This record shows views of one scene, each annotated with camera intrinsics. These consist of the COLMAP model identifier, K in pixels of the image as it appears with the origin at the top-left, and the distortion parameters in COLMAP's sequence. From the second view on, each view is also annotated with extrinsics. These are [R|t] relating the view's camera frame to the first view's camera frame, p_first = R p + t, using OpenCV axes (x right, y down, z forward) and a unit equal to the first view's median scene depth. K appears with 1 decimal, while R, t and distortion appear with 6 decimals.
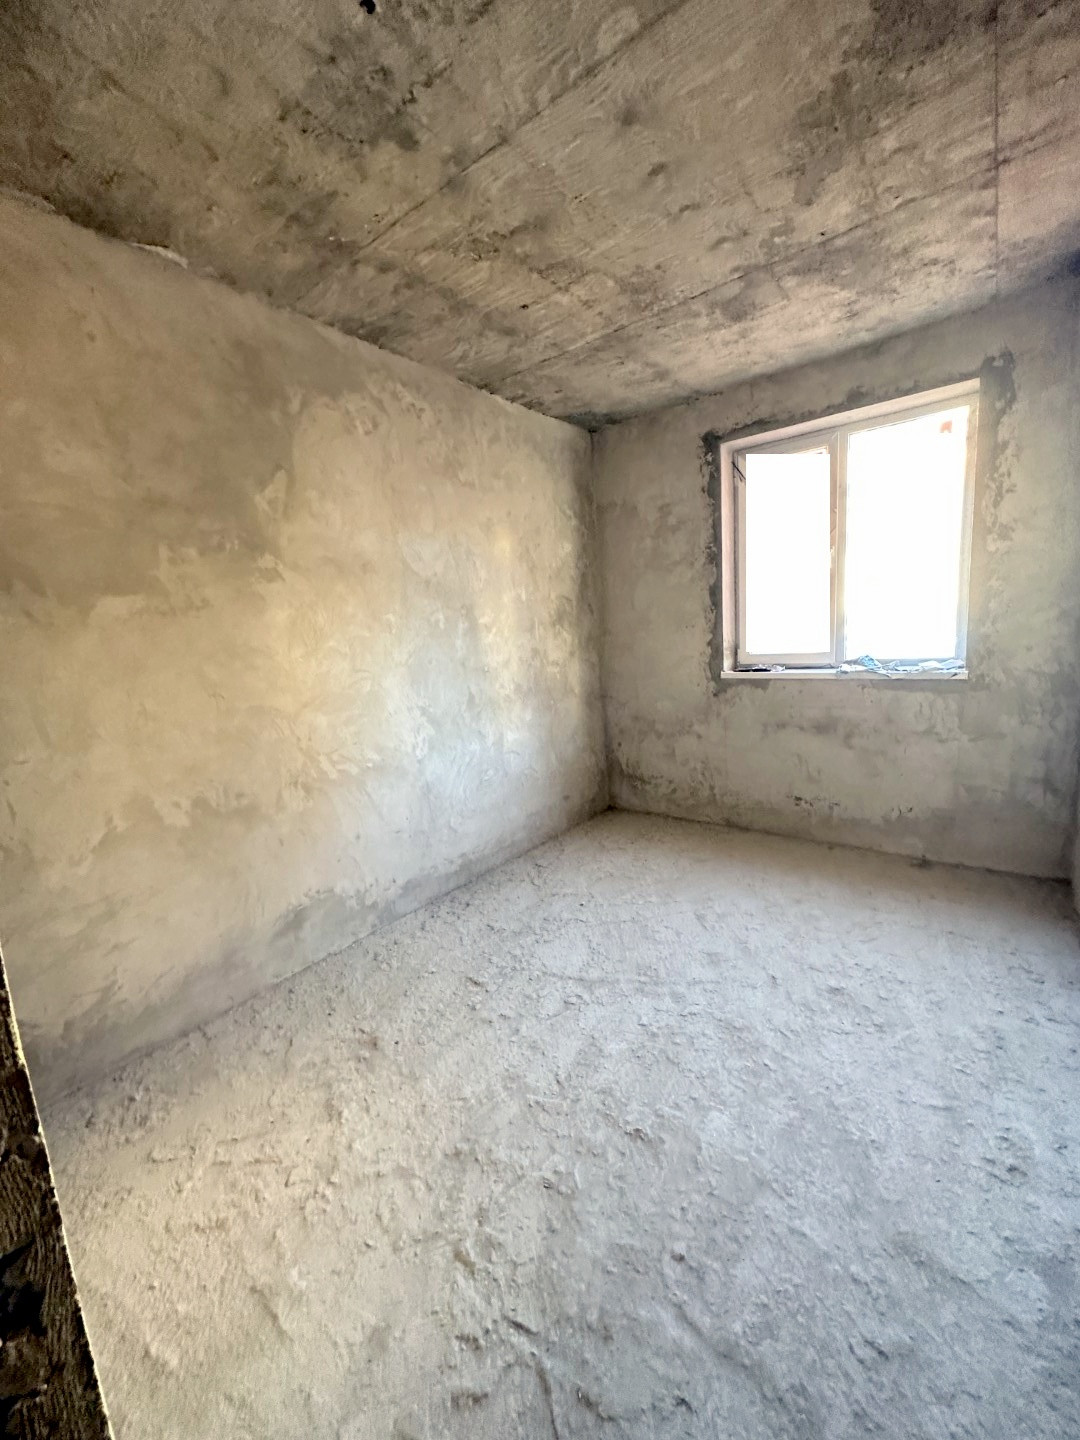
lens RADIAL K [[570.4, 0, 540.7], [0, 570.4, 721.0], [0, 0, 1]] dist [-0.009913, -0.000042]
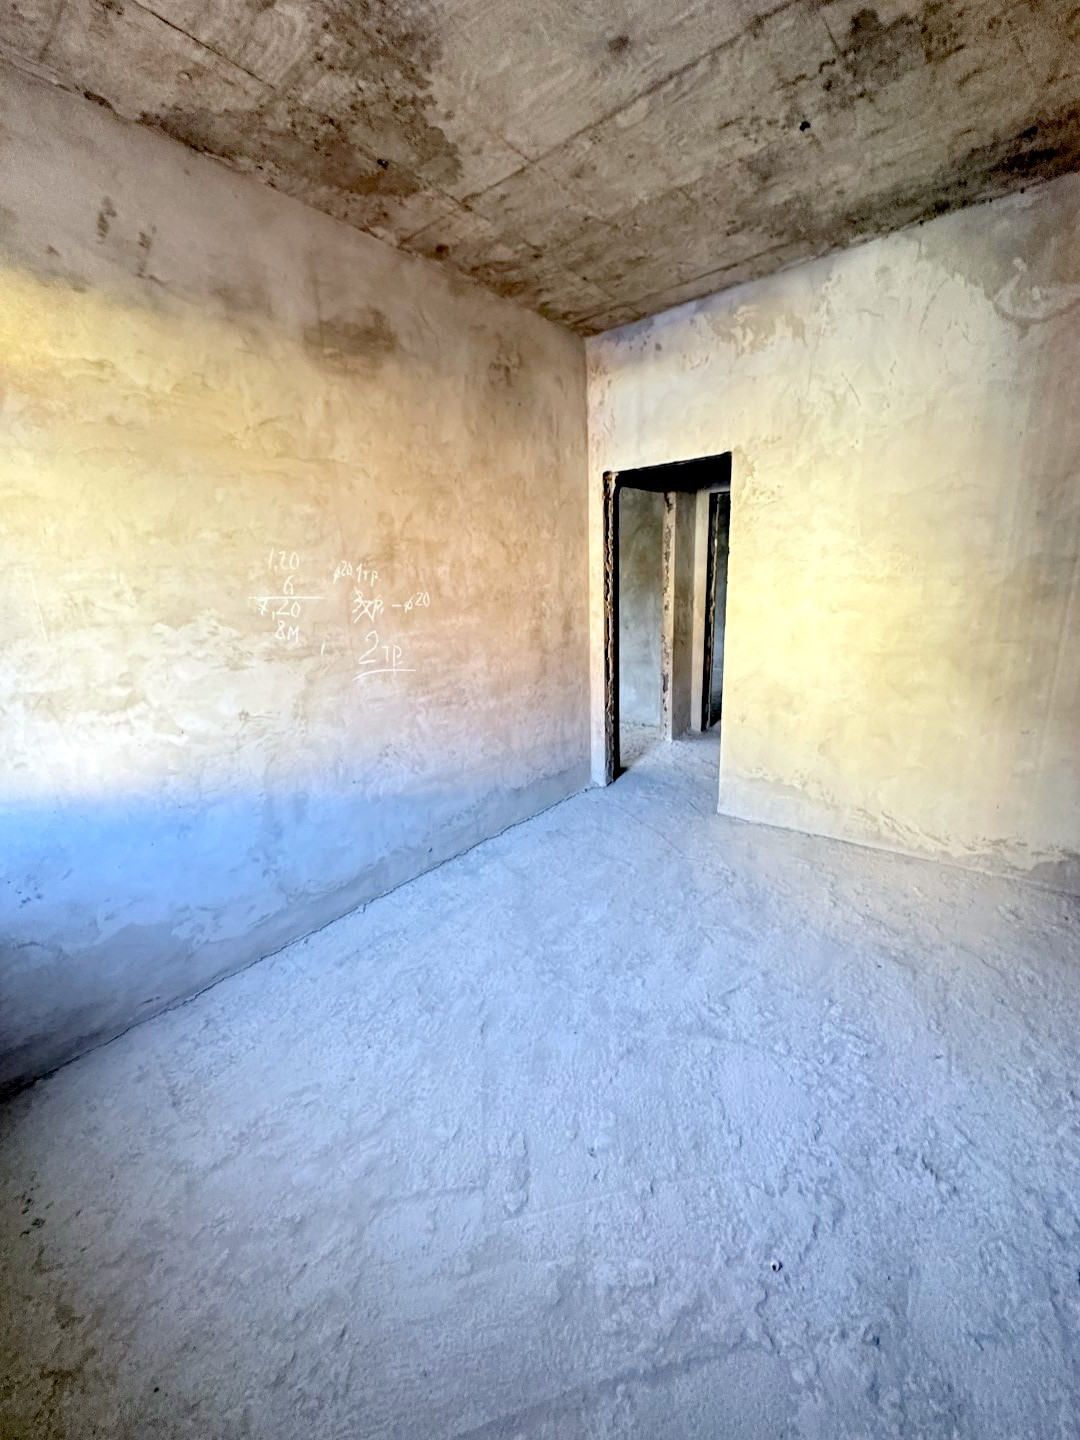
lens RADIAL K [[570.4, 0, 537.9], [0, 570.4, 721.2], [0, 0, 1]] dist [-0.009913, -0.000042]
pose [[-0.994233, 0.096522, 0.046735, 0.288228], [0.107163, 0.910815, 0.398663, -0.337664], [-0.004087, 0.401373, -0.915906, 1.866296]]
